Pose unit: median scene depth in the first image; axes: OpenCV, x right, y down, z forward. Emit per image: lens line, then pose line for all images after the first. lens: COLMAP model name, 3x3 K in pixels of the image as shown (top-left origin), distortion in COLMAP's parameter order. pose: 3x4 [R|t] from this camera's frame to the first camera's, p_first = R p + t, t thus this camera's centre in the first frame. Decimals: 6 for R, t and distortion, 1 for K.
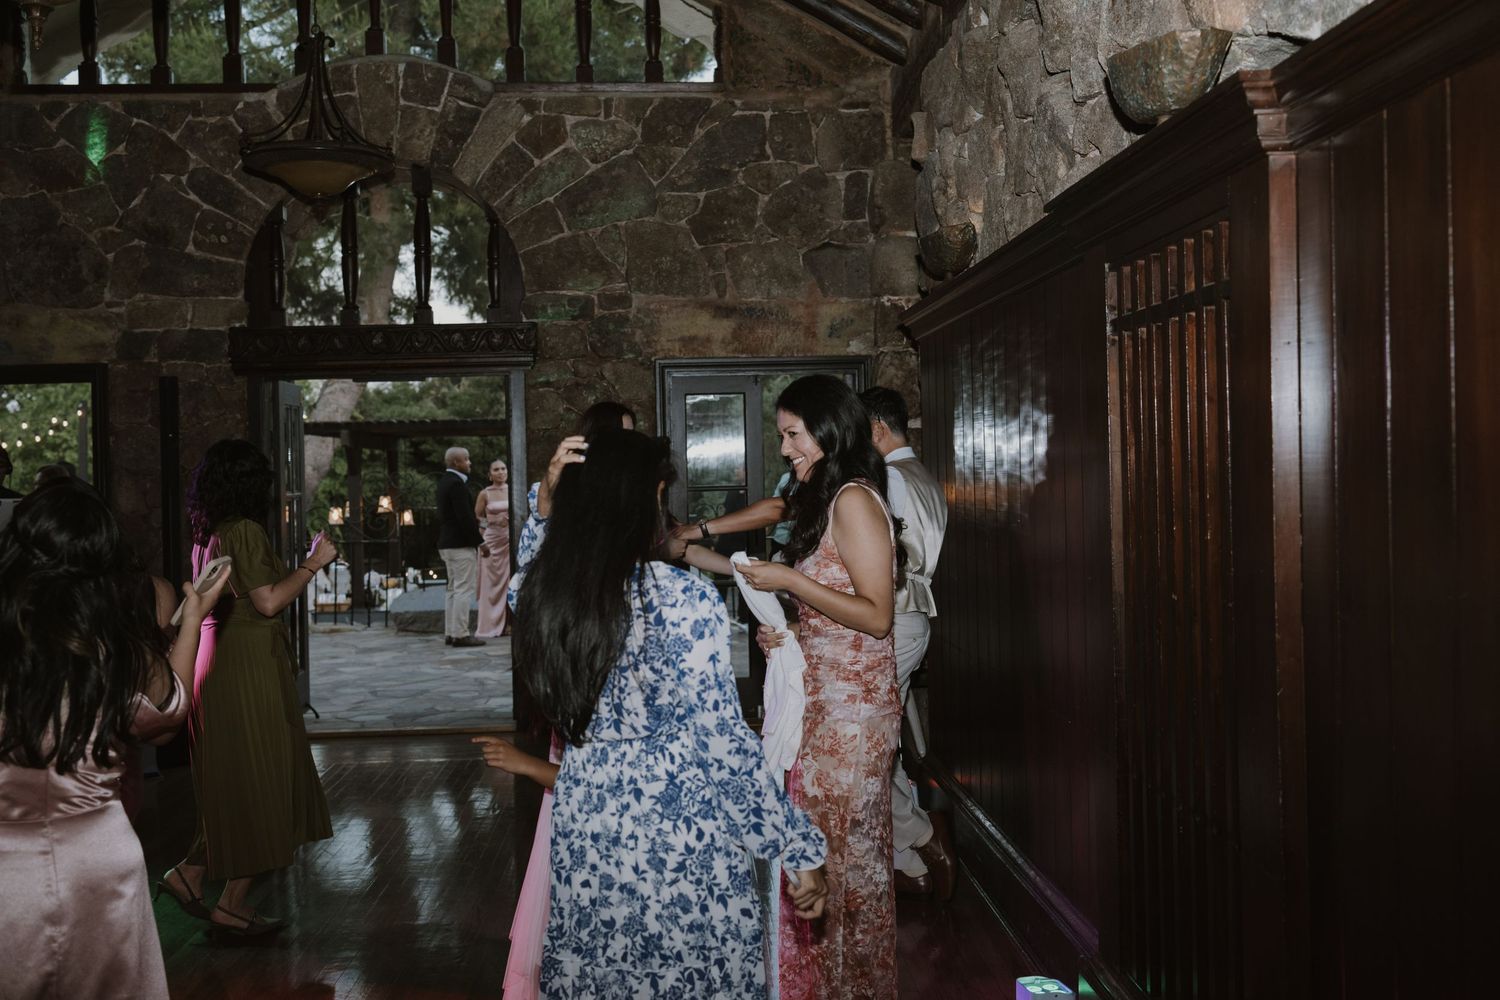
lens RADIAL K [[1464.8, 0, 750.0], [0, 1464.8, 500.0], [0, 0, 1]] dist [-0.015041, -0.028697]
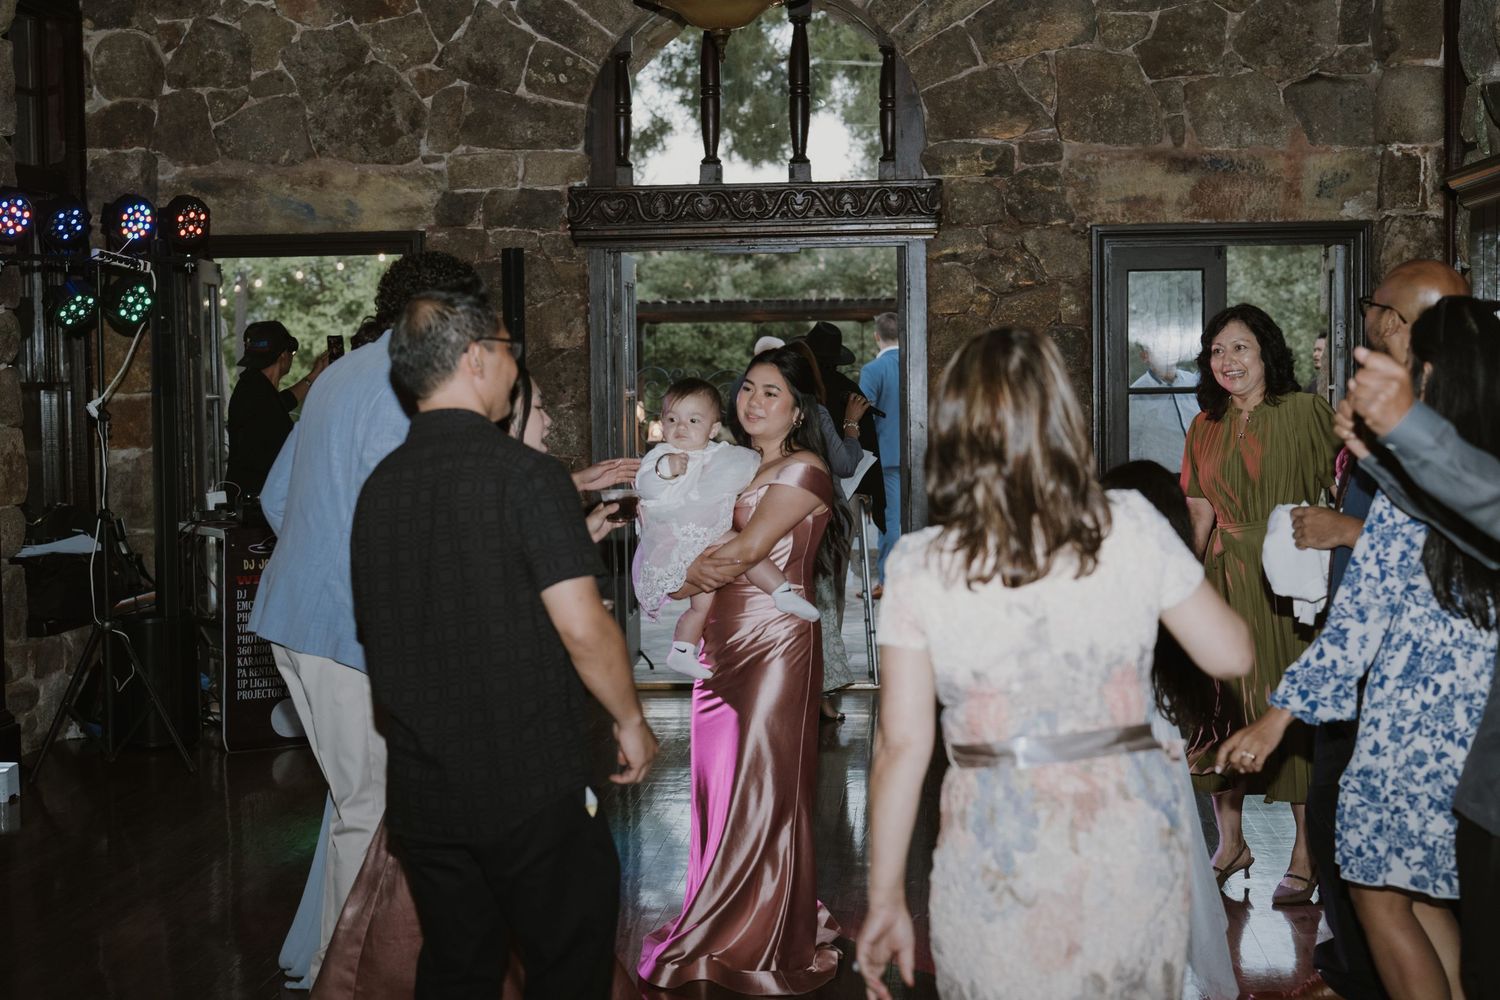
lens RADIAL K [[2104.7, 0, 750.0], [0, 2104.7, 500.0], [0, 0, 1]] dist [0.000831, -0.119224]
pose [[0.989031, 0.018013, -0.146607, -0.077772], [-0.012106, 0.999082, 0.041085, 0.007135], [0.147213, -0.038860, 0.988341, -0.152561]]
